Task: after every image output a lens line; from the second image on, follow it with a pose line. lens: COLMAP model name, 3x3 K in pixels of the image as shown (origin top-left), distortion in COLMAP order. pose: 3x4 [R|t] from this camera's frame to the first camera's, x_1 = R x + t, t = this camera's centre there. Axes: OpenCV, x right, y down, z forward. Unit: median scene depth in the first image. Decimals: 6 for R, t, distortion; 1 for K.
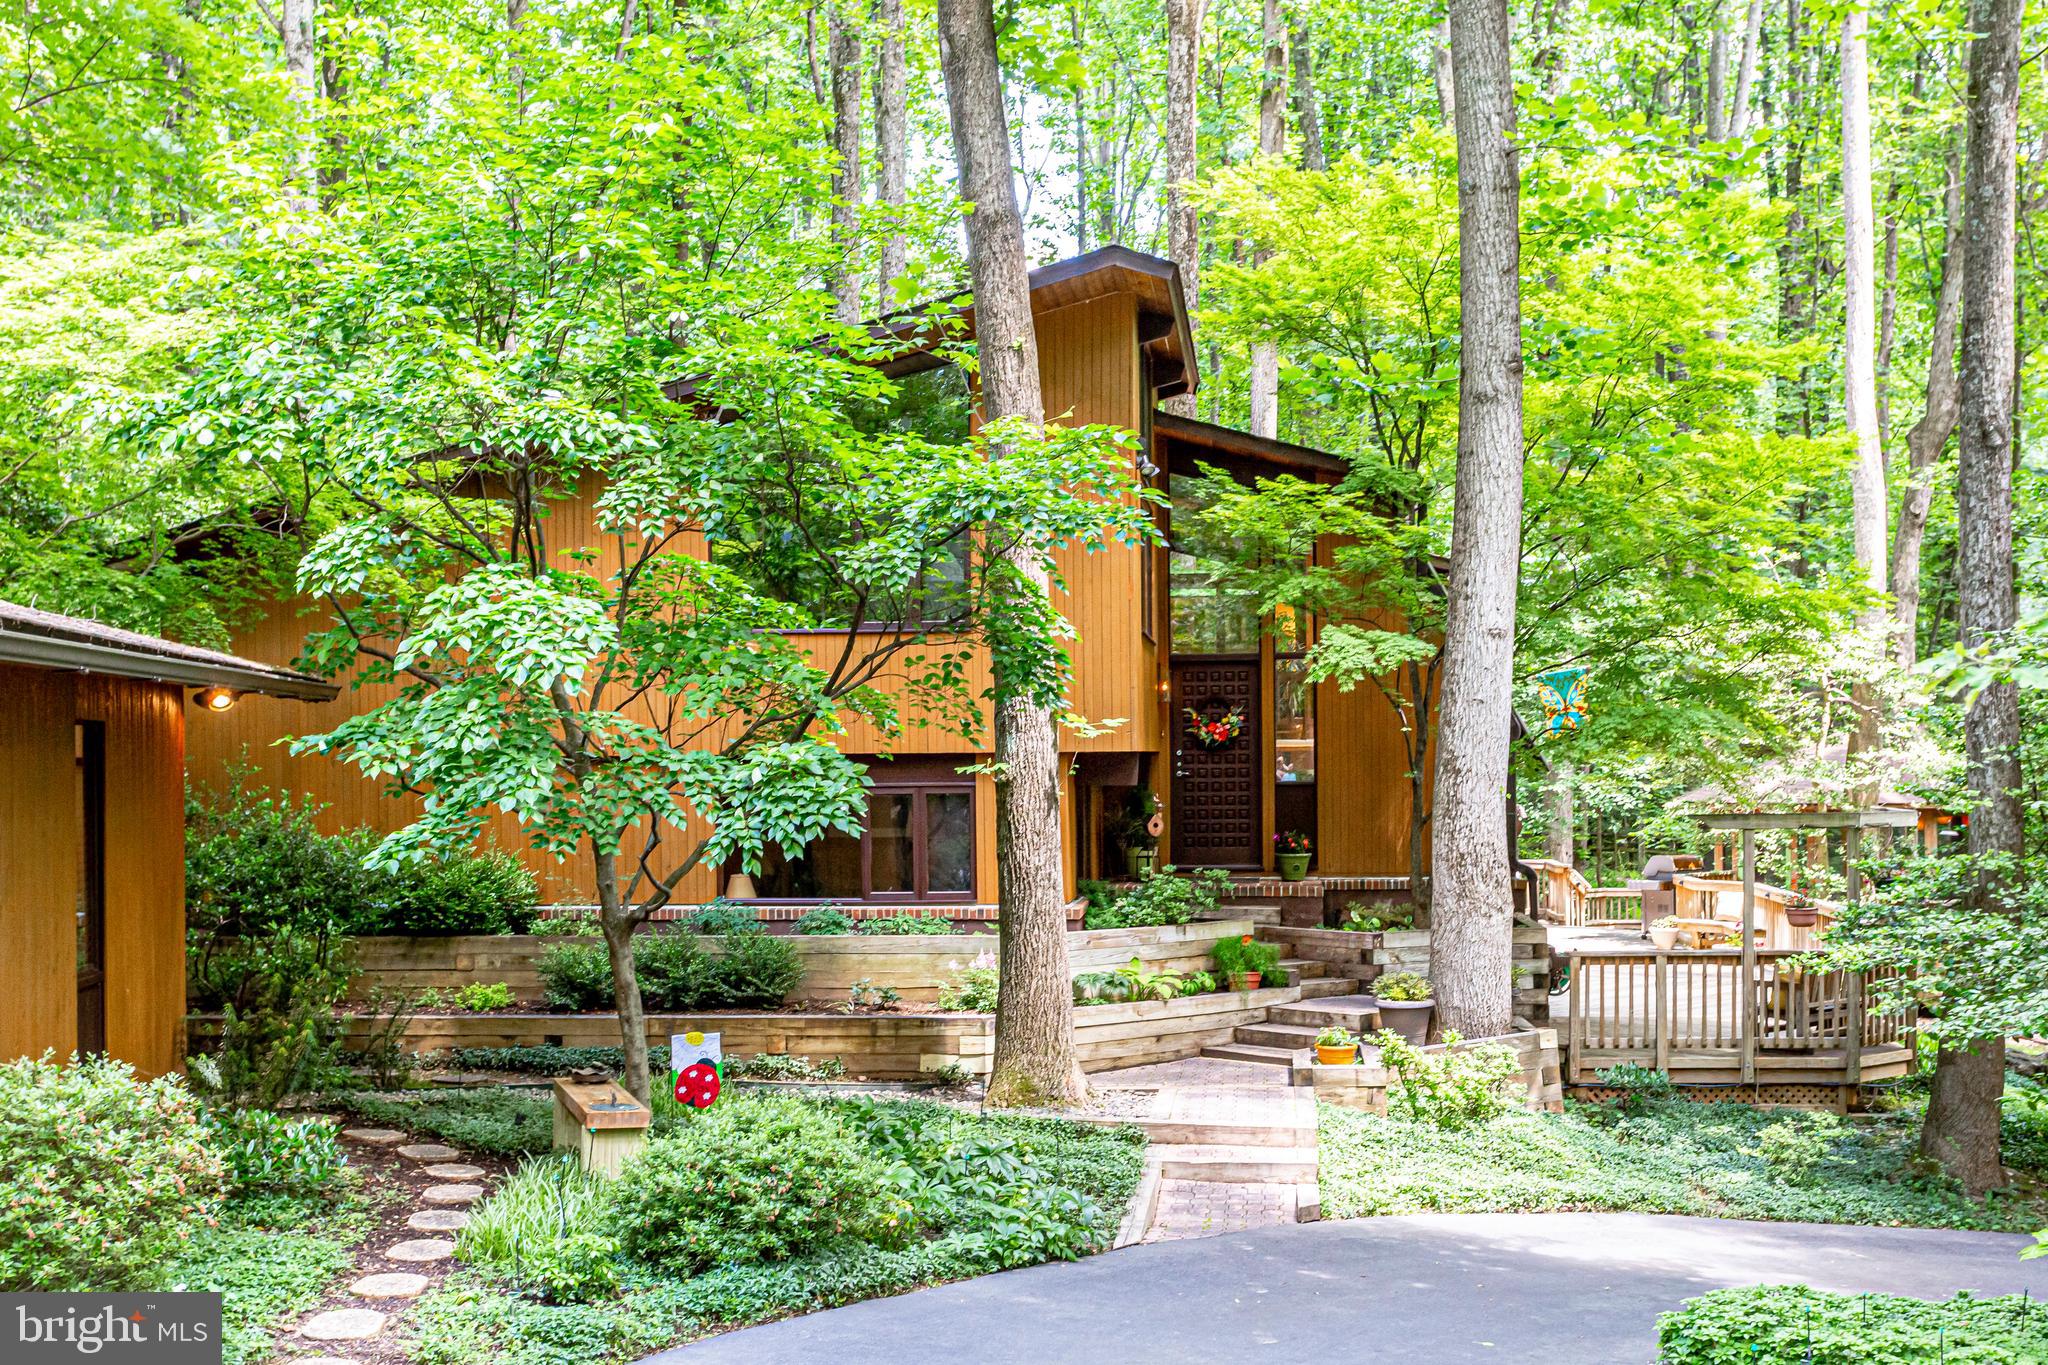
lens RADIAL K [[2524.3, 0, 1025.6], [0, 2524.3, 676.5], [0, 0, 1]] dist [0.033650, 0.000000]
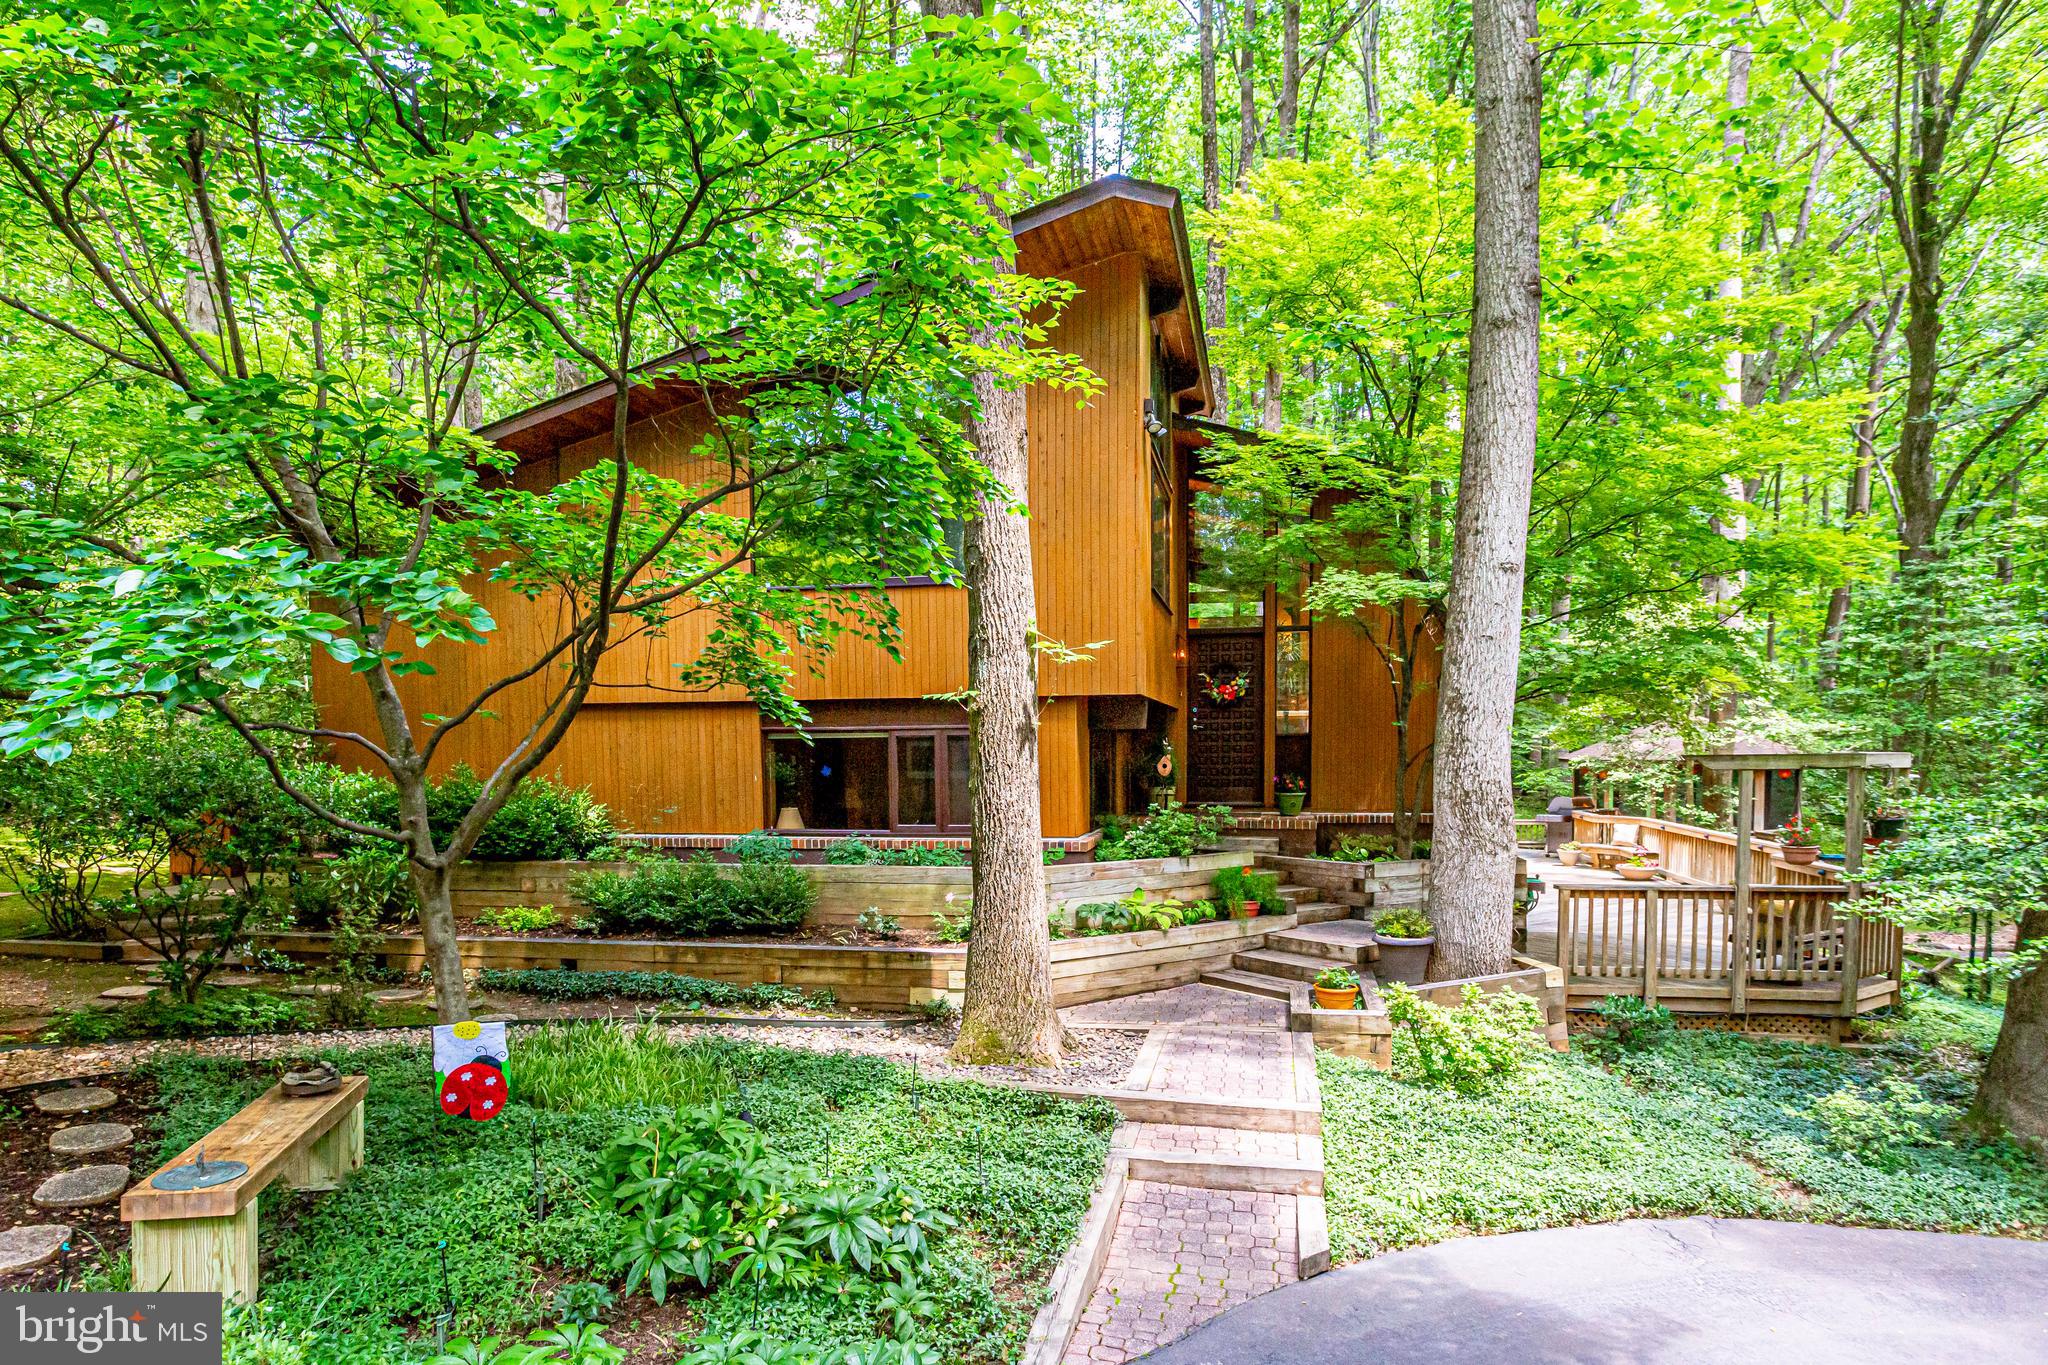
lens RADIAL K [[1165.4, 0, 981.8], [0, 1165.4, 801.1], [0, 0, 1]] dist [-0.003116, 0.002531]
pose [[0.989042, 0.004934, -0.147553, 0.050010], [0.005906, 0.997319, 0.072938, 0.038323], [0.147517, -0.073011, 0.986361, 0.505055]]
